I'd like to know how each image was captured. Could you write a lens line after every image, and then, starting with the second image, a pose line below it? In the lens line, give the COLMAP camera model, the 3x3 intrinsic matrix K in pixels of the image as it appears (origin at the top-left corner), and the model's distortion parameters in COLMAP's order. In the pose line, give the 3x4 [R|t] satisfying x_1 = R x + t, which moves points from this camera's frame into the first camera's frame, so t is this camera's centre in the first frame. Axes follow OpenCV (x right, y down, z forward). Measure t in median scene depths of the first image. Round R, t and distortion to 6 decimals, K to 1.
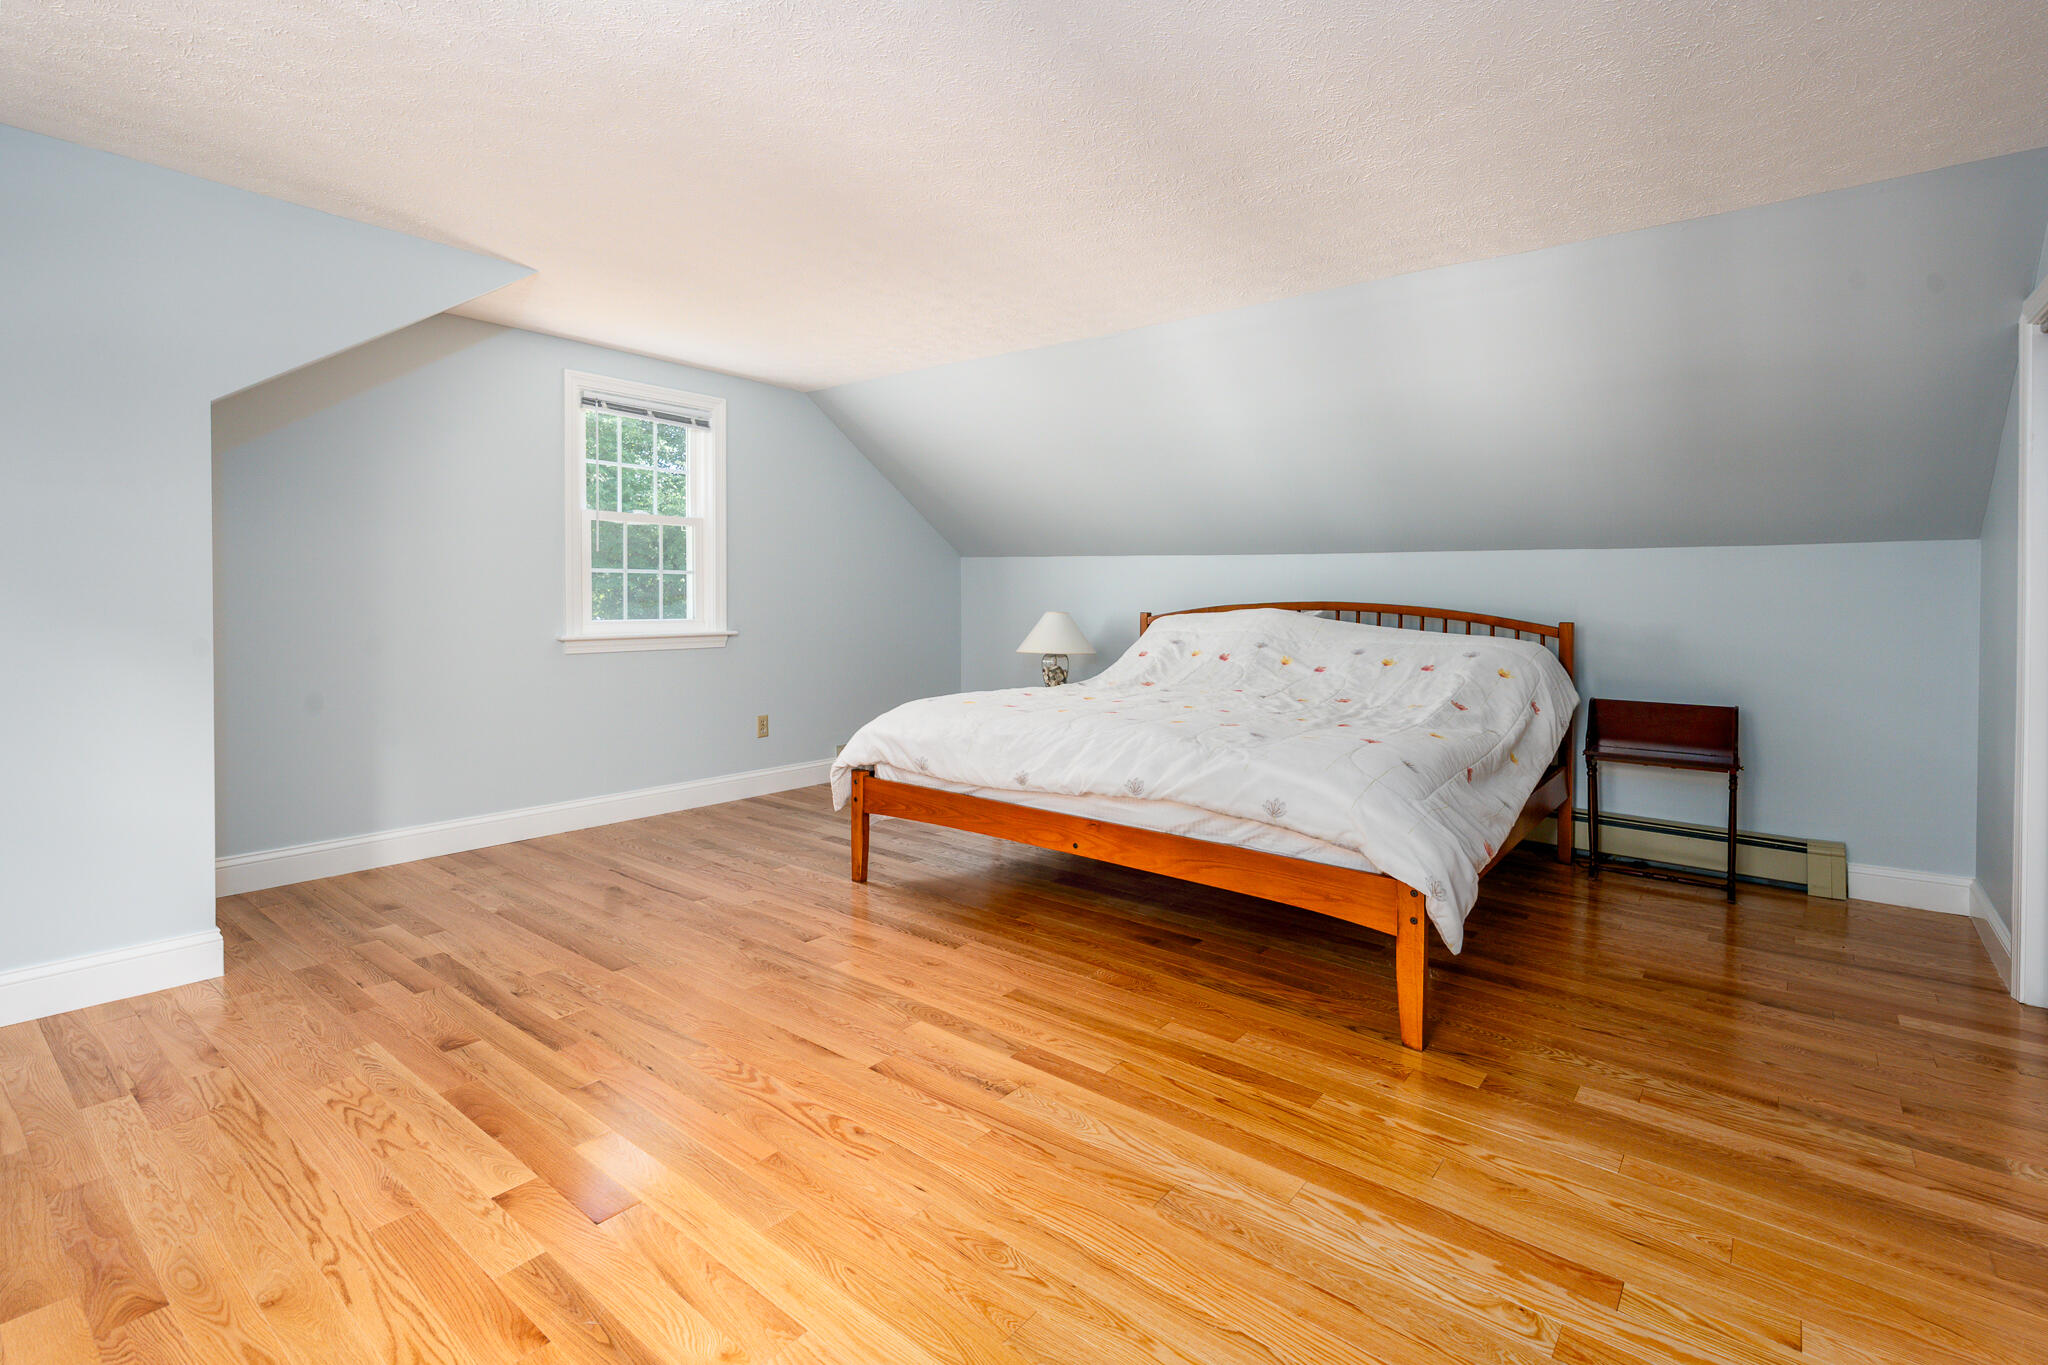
lens RADIAL K [[926.2, 0, 1026.1], [0, 926.2, 618.2], [0, 0, 1]] dist [0.000271, -0.000320]
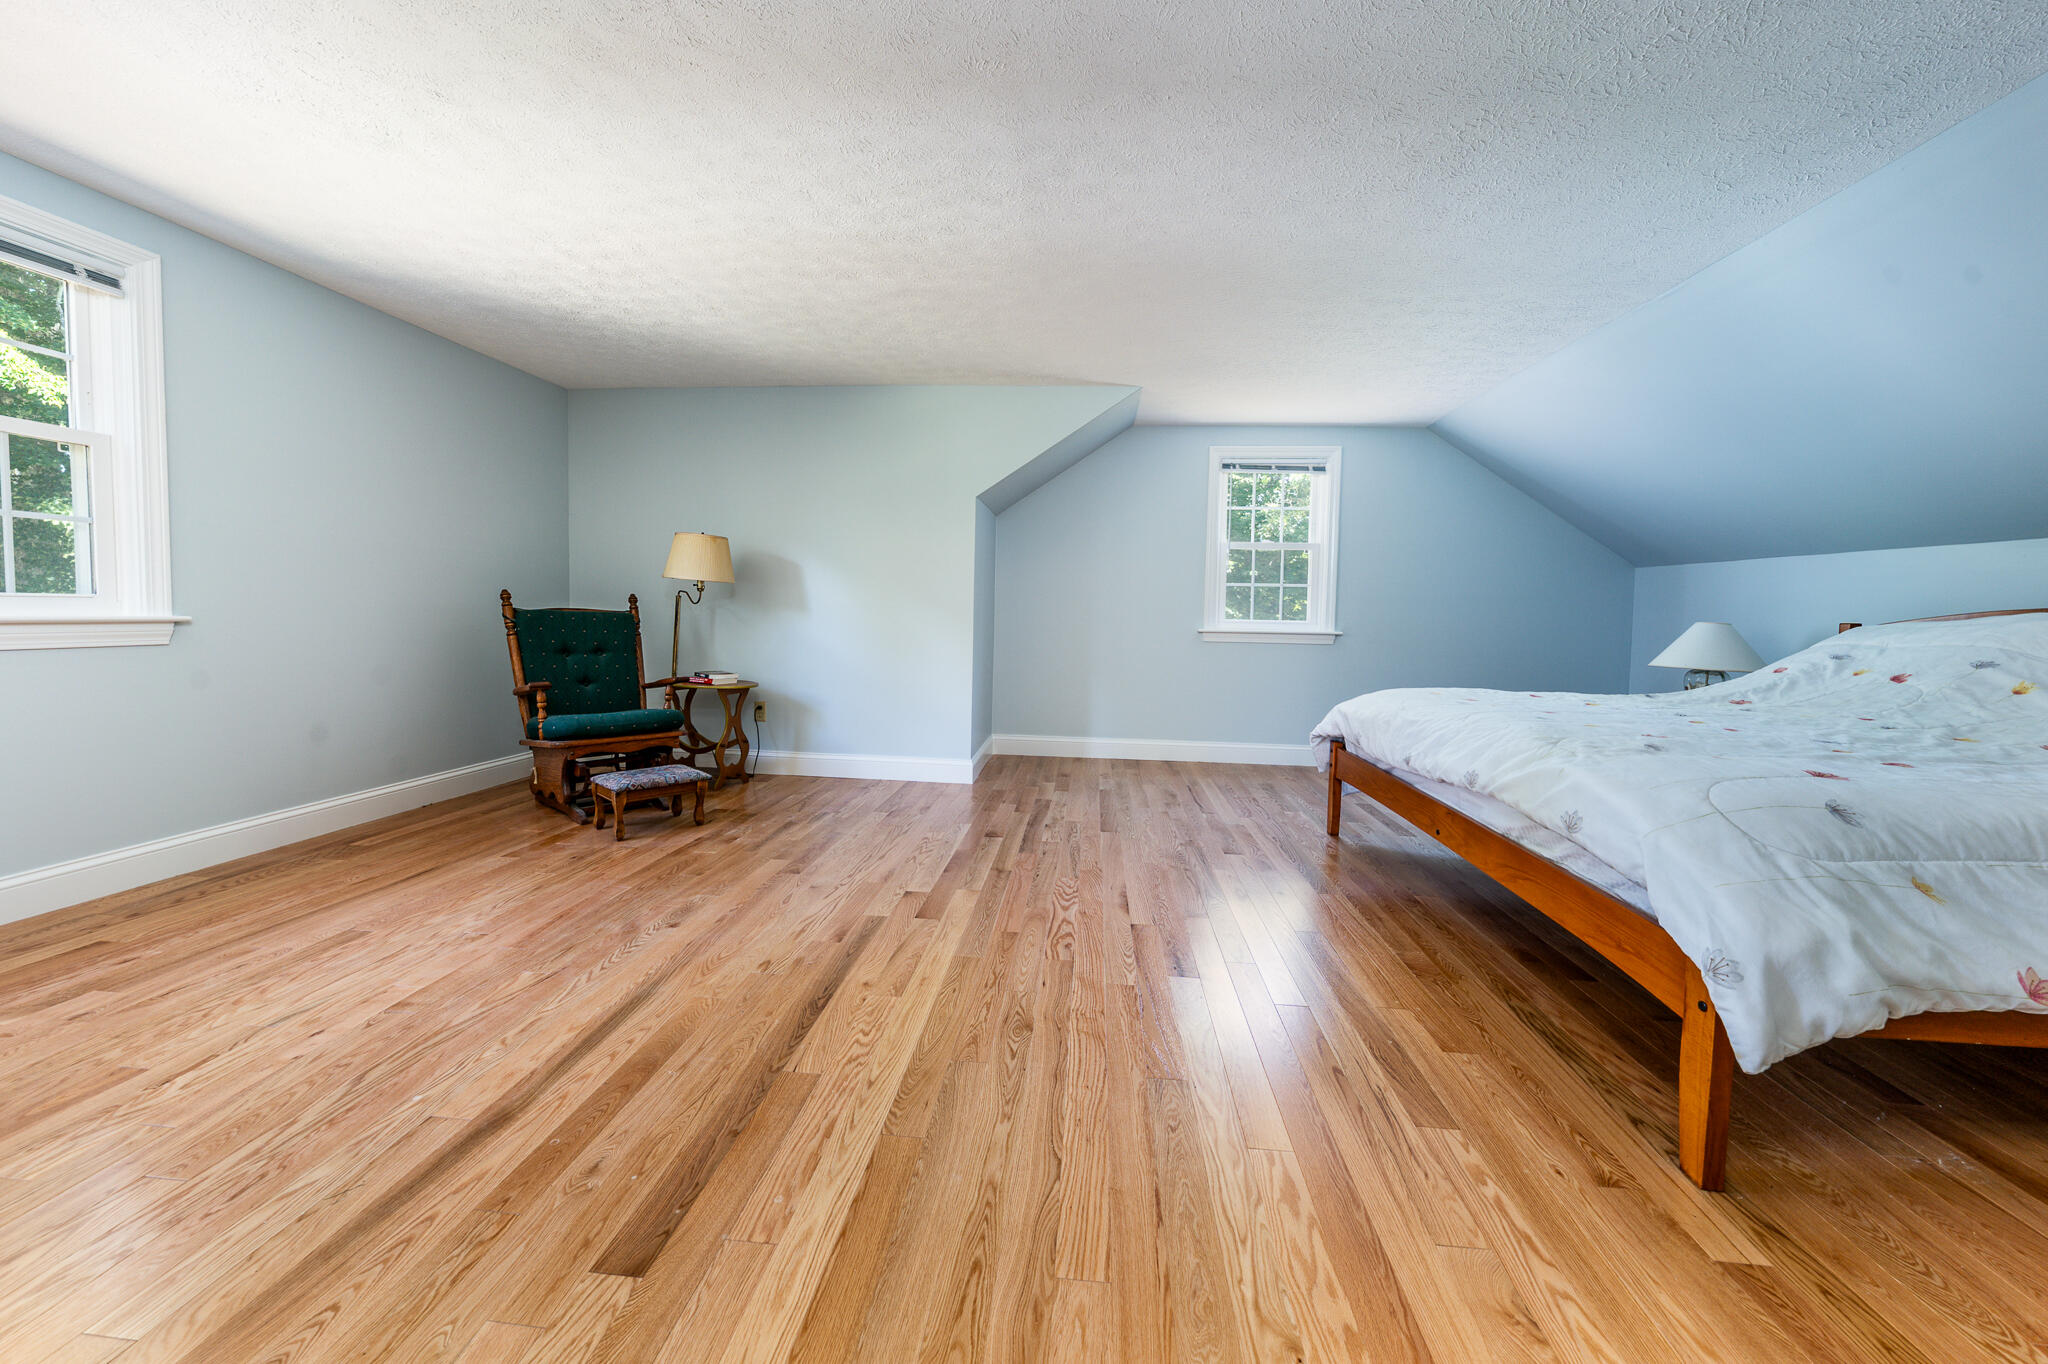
lens RADIAL K [[712.5, 0, 1034.1], [0, 712.5, 646.9], [0, 0, 1]] dist [-0.001352, -0.000146]
pose [[0.582488, 0.043211, -0.811690, 0.453373], [-0.034410, 0.999002, 0.028490, 0.042025], [0.812111, 0.011335, 0.583393, 0.210211]]
